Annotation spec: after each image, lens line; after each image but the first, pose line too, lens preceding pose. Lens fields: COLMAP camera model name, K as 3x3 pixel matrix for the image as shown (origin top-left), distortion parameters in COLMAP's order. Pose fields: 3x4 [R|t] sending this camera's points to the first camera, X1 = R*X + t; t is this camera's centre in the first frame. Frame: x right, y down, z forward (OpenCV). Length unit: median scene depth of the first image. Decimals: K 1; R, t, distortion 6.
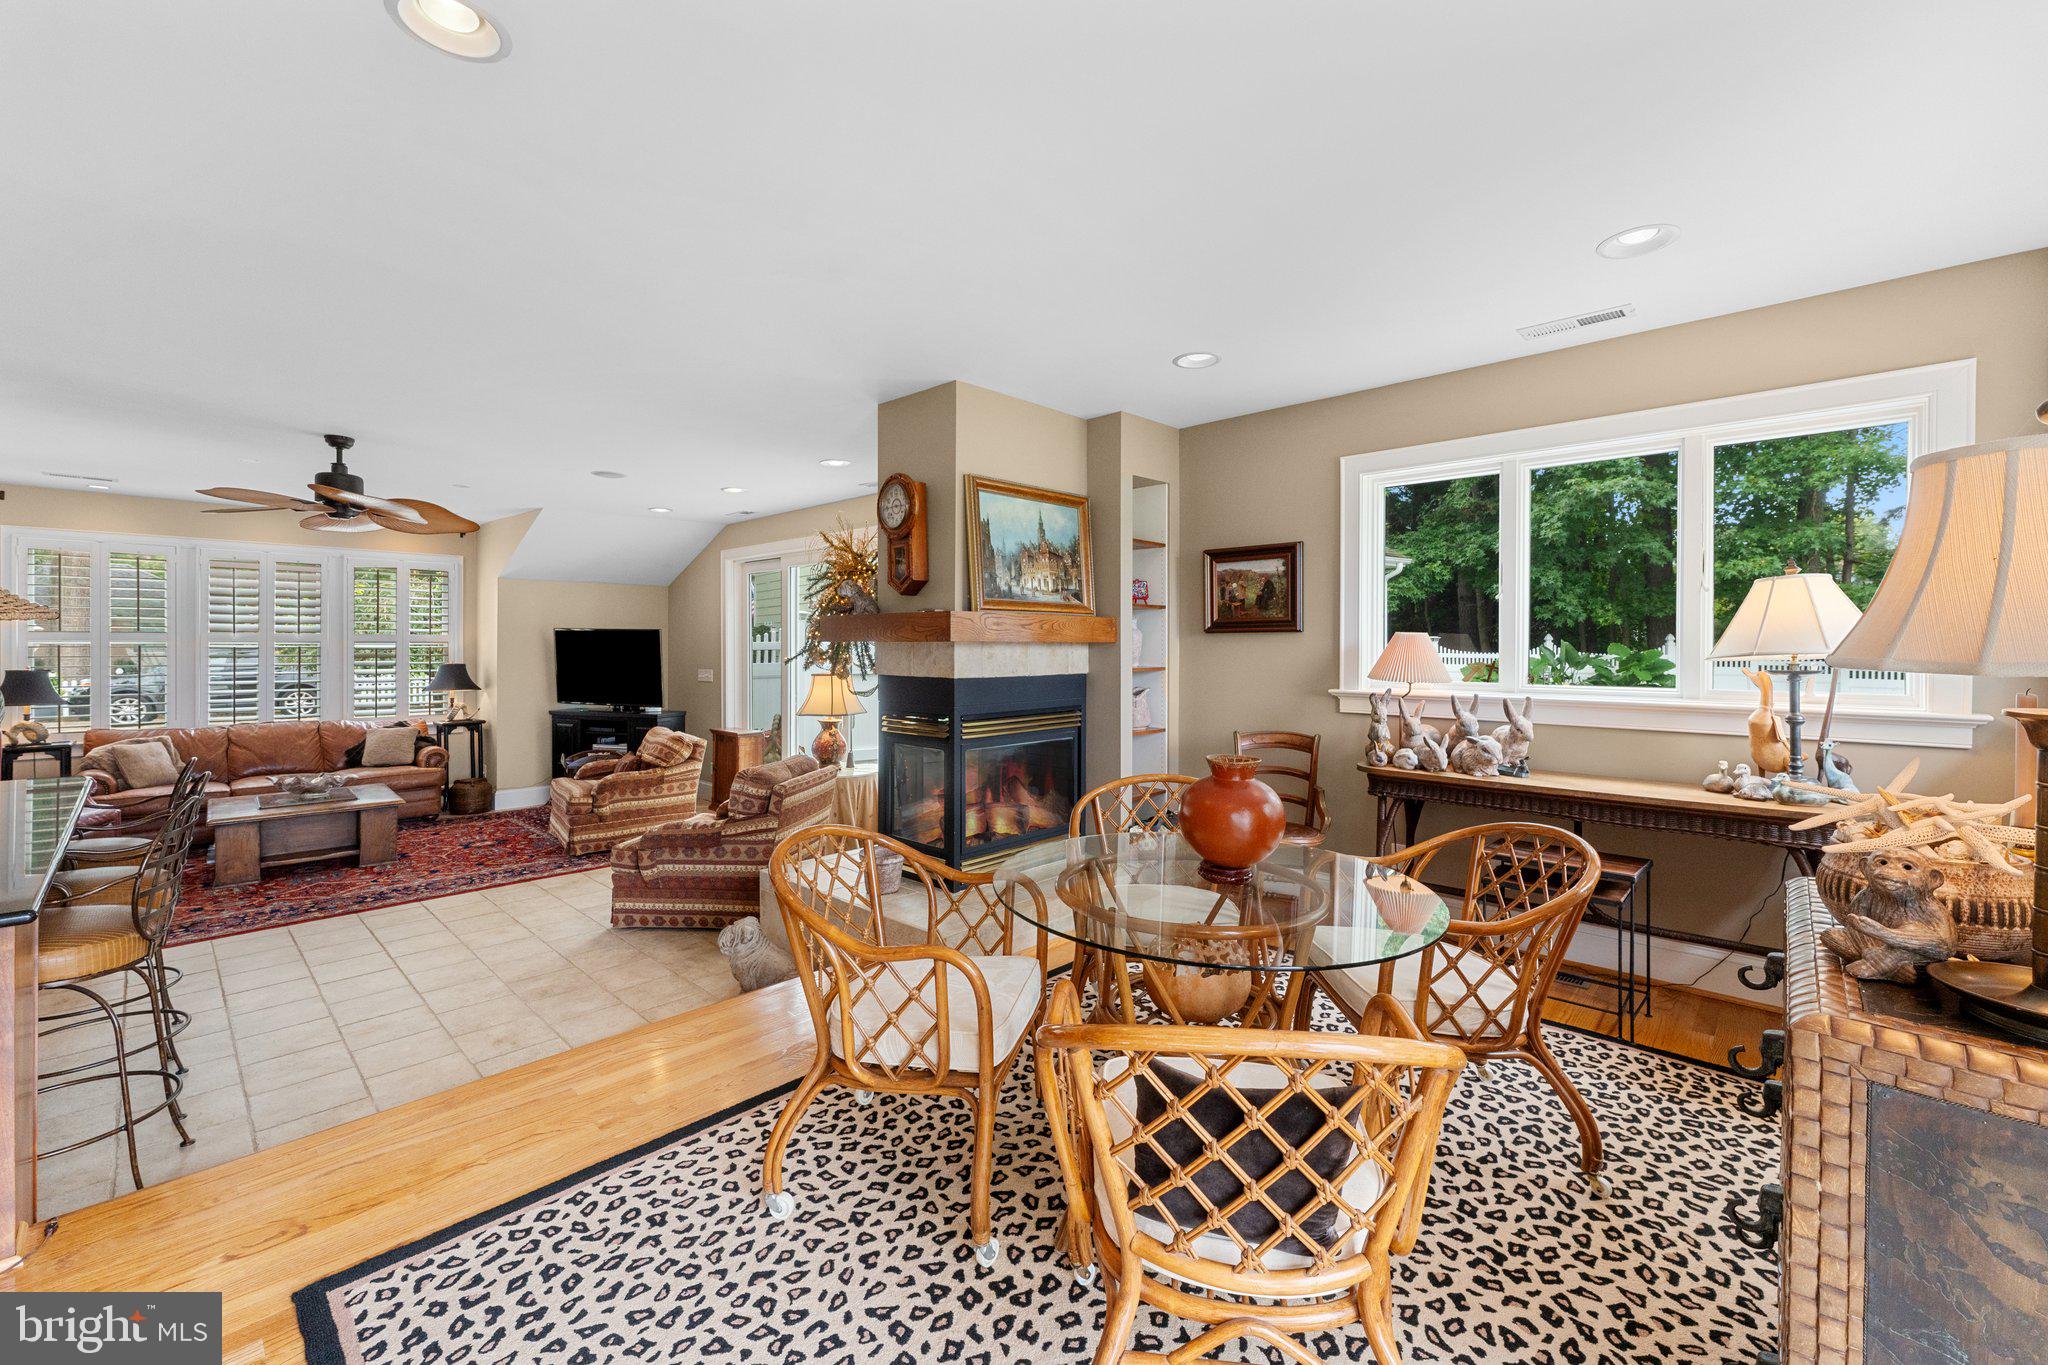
lens RADIAL K [[833.5, 0, 1033.5], [0, 833.5, 646.7], [0, 0, 1]] dist [-0.000317, -0.000688]
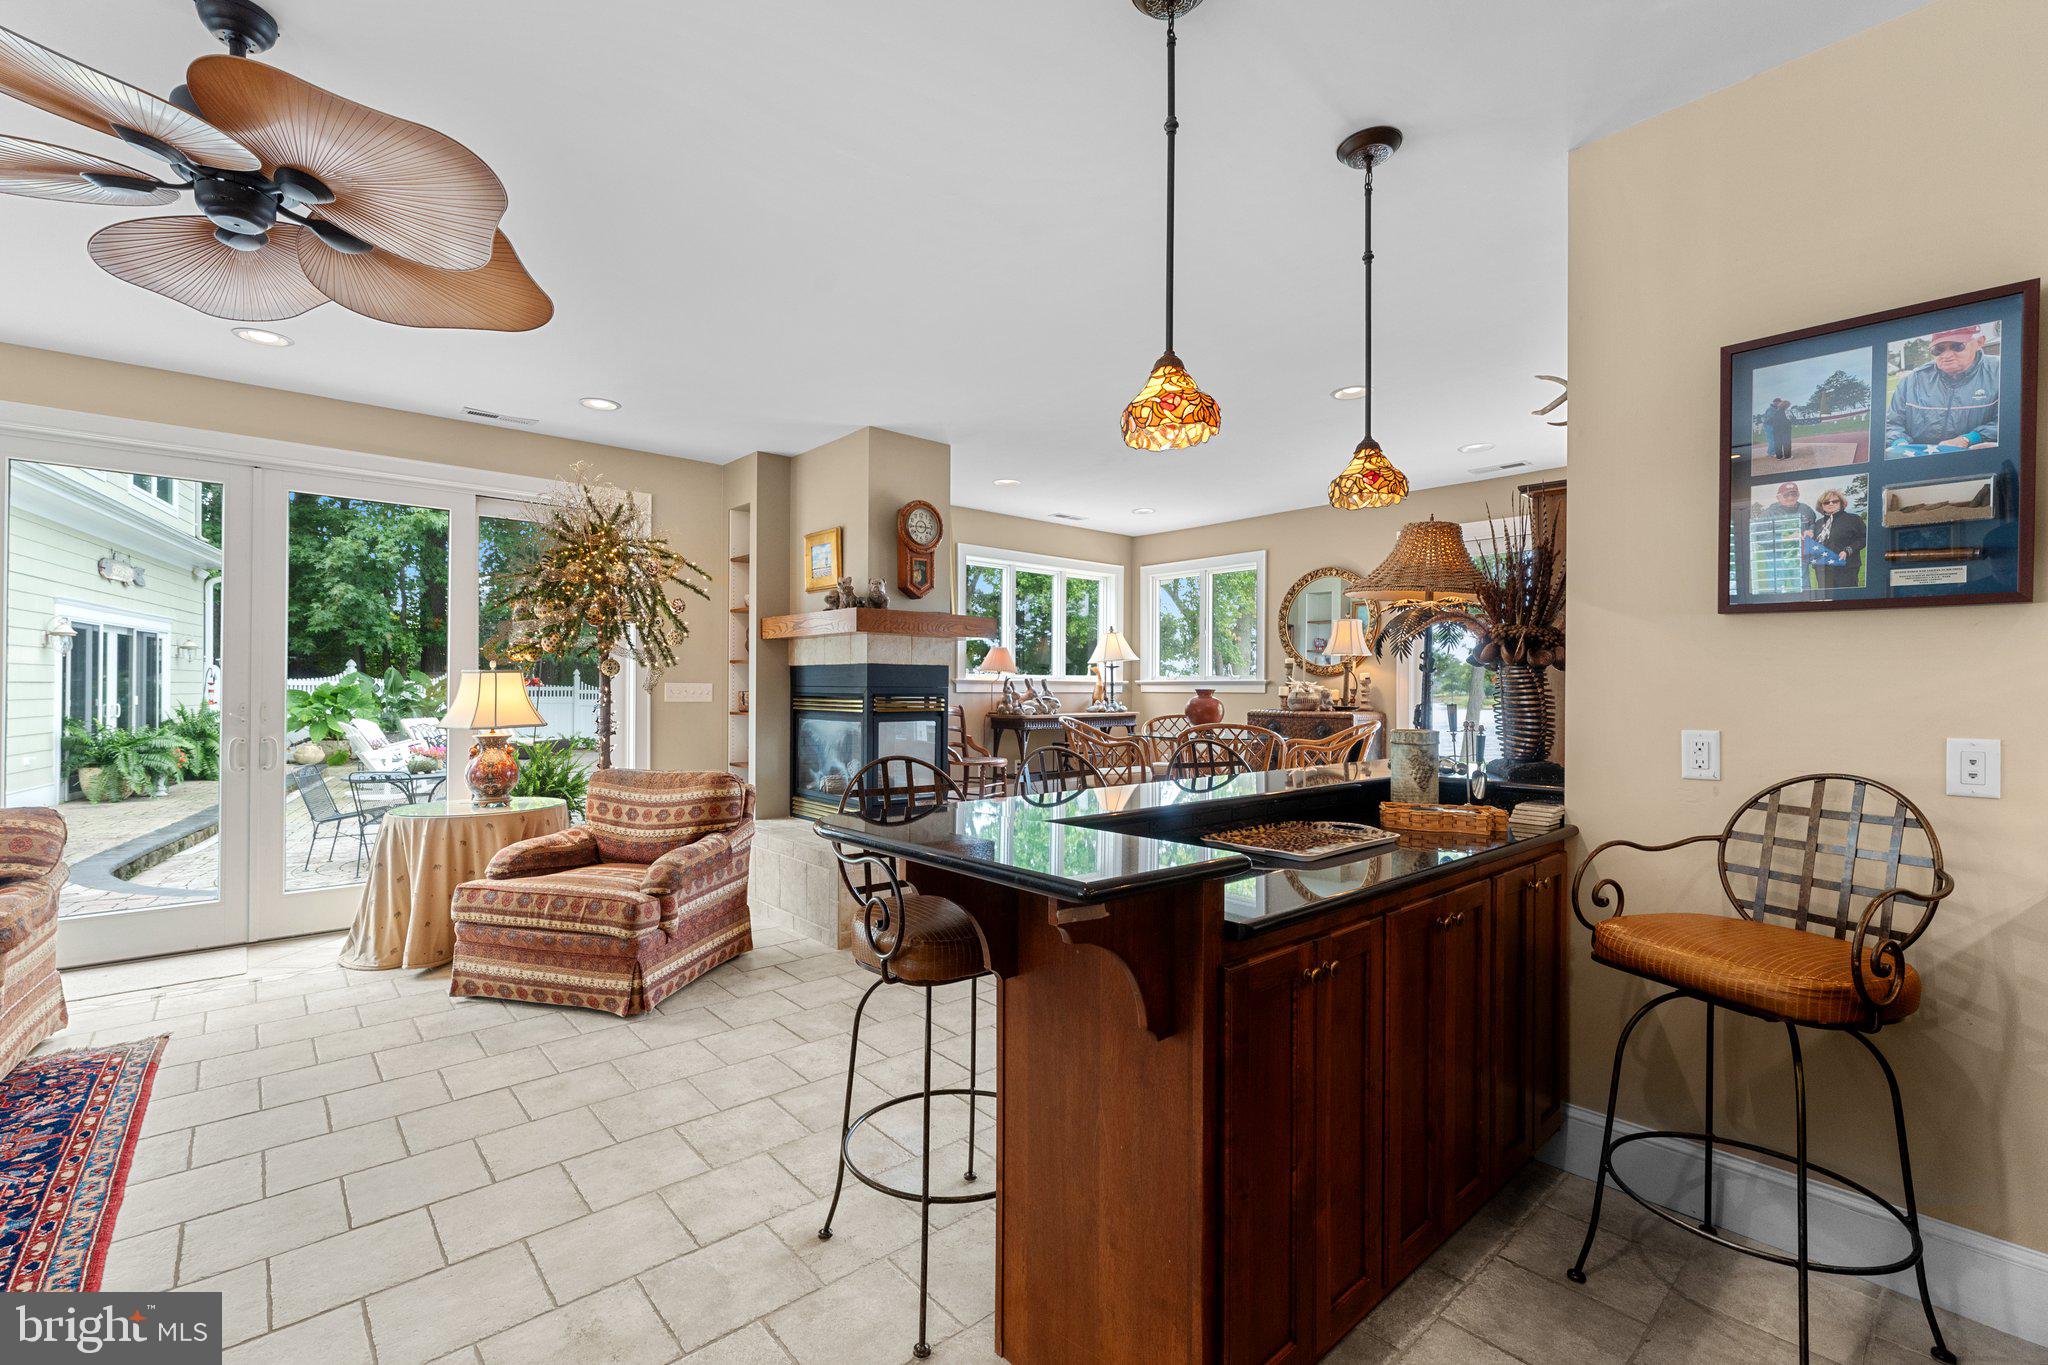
lens RADIAL K [[866.7, 0, 1038.8], [0, 866.7, 708.2], [0, 0, 1]] dist [-0.012771, 0.001614]
pose [[0.079034, -0.025808, 0.996538, -0.756857], [-0.001401, 0.999661, 0.026000, 0.035691], [-0.996871, -0.003451, 0.078971, 0.382860]]
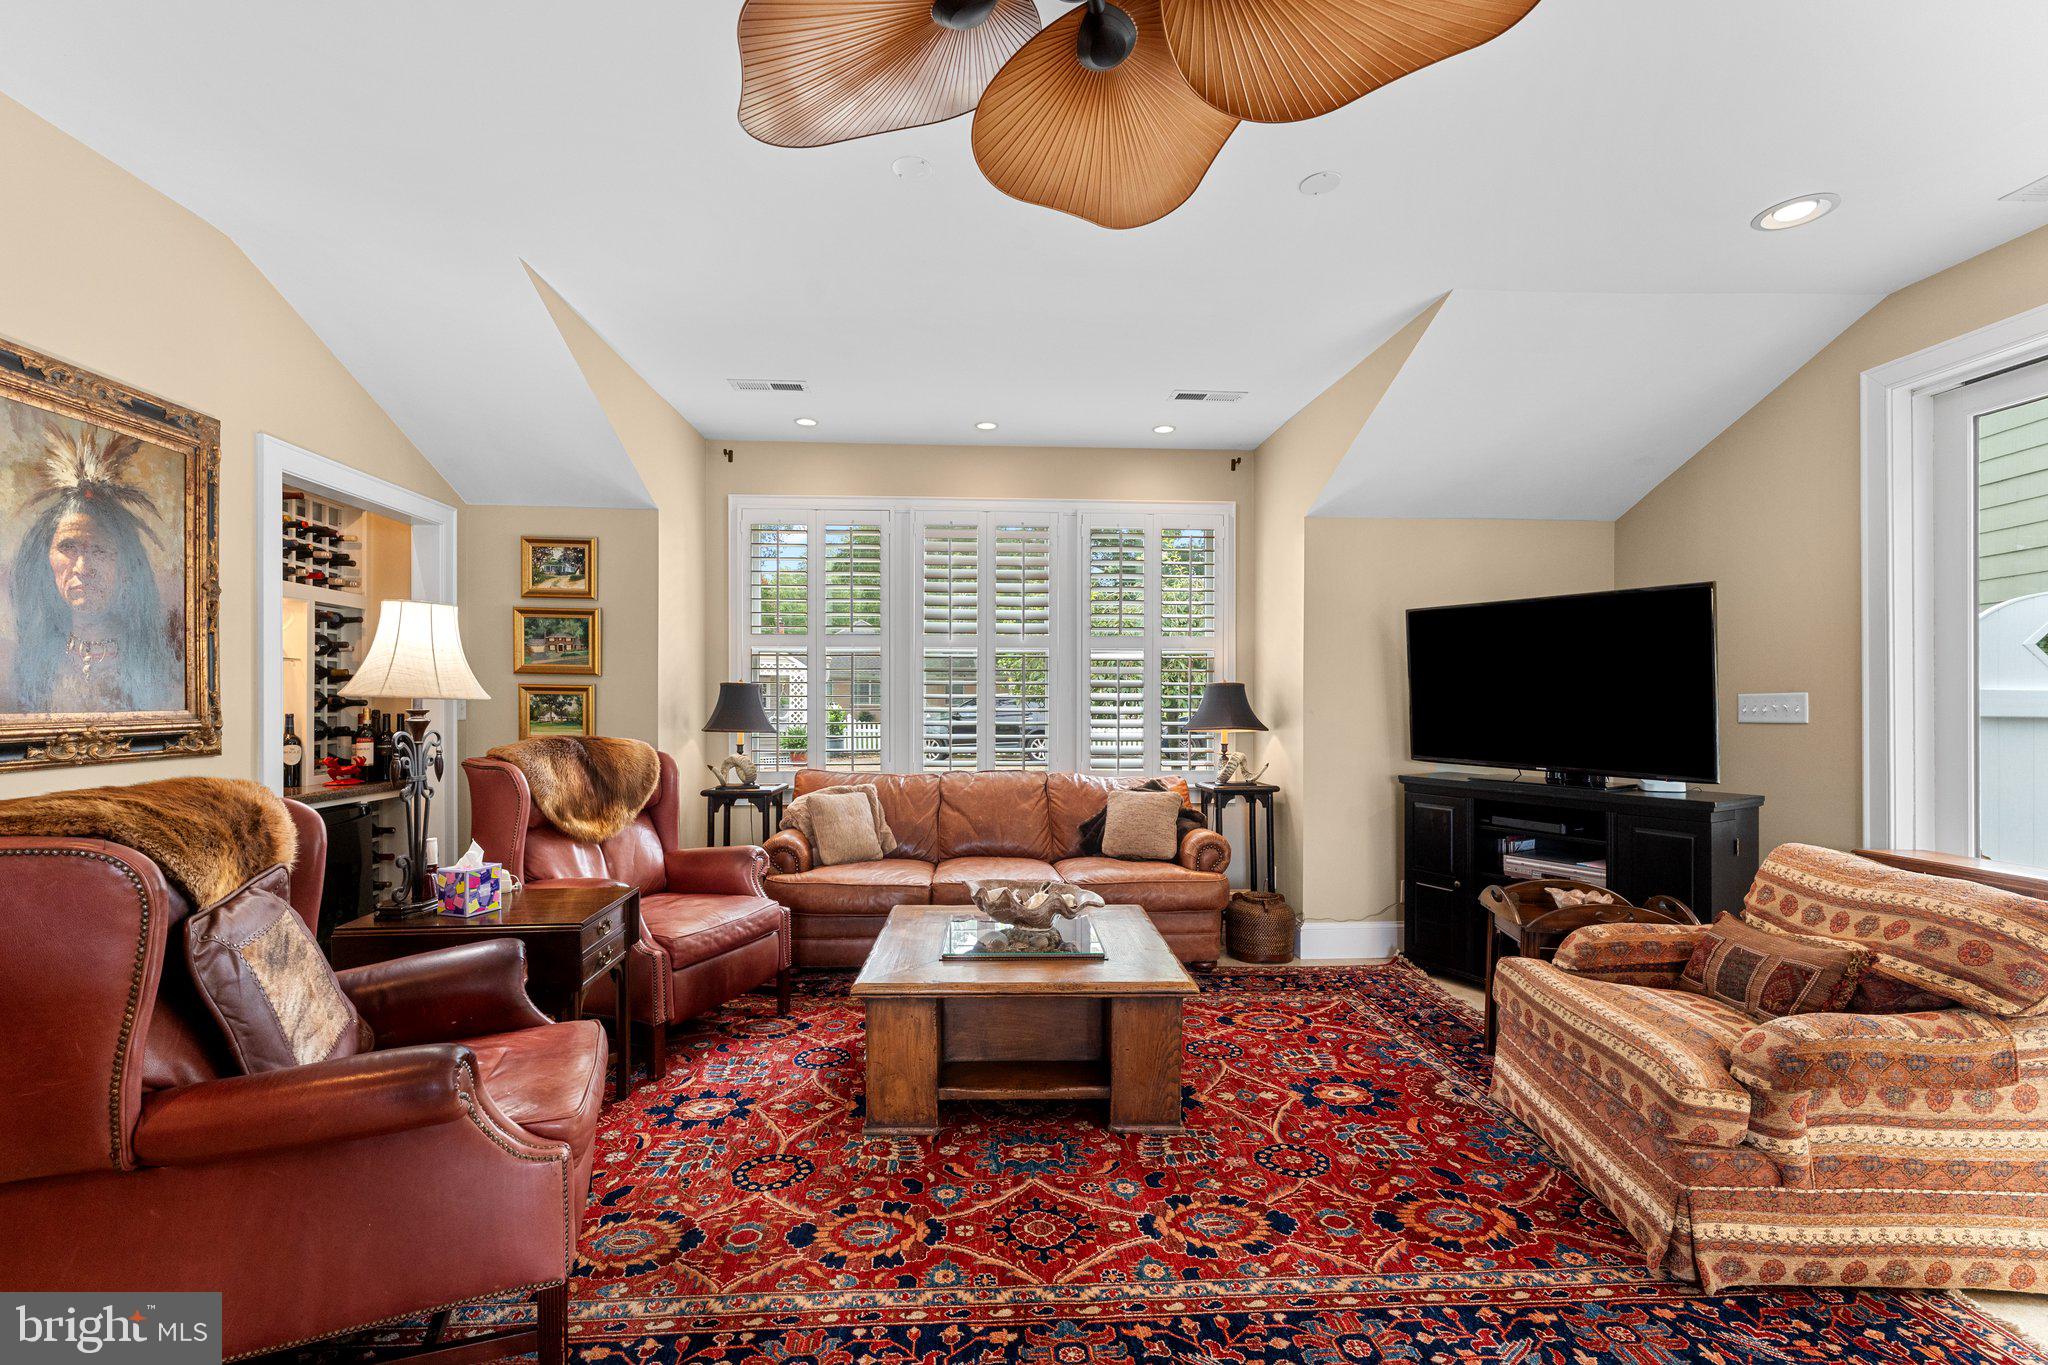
lens RADIAL K [[866.7, 0, 997.5], [0, 866.7, 707.4], [0, 0, 1]] dist [-0.012771, 0.001614]
pose [[0.715499, 0.002888, -0.698607, -0.430803], [-0.000673, 0.999994, 0.003445, 0.038018], [0.698613, -0.001995, 0.715497, 0.510903]]
